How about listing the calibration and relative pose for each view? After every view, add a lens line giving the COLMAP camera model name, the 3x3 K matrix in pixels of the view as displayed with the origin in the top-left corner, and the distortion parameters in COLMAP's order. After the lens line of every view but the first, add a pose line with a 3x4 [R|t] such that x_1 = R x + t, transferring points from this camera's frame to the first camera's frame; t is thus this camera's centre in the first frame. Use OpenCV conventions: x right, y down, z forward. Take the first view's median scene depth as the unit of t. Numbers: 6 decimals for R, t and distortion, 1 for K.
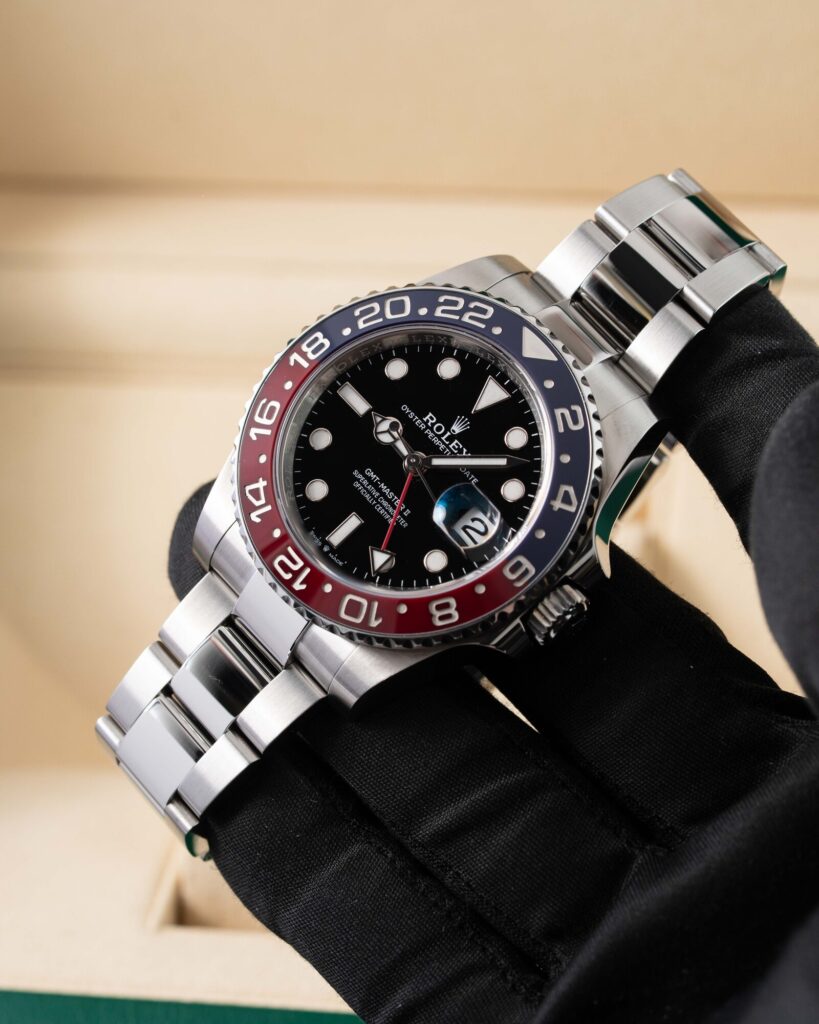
lens RADIAL K [[4993.5, 0, 409.7], [0, 4993.5, 511.6], [0, 0, 1]] dist [-0.359406, 0.000000]
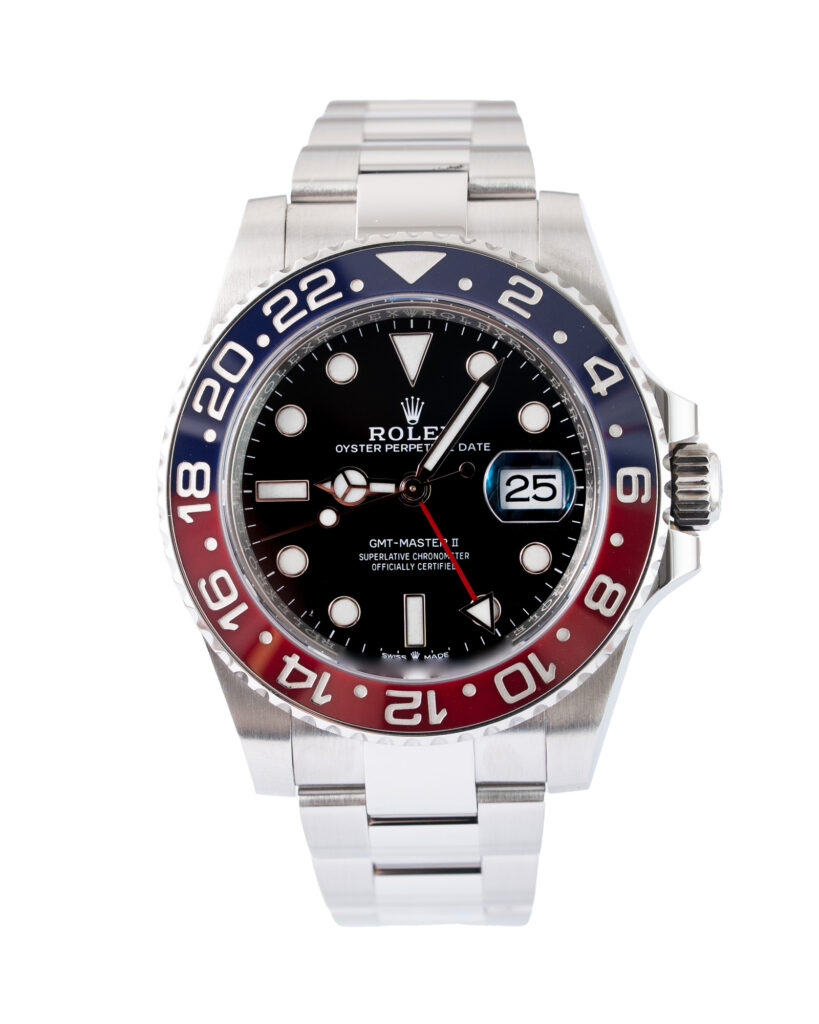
lens RADIAL K [[4993.5, 0, 410.2], [0, 4993.5, 511.8], [0, 0, 1]] dist [-0.359406, 0.000000]
pose [[0.640124, -0.735801, 0.220993, -0.164805], [0.695176, 0.677197, 0.241112, -0.185721], [-0.327066, -0.000712, 0.945001, 0.300702]]
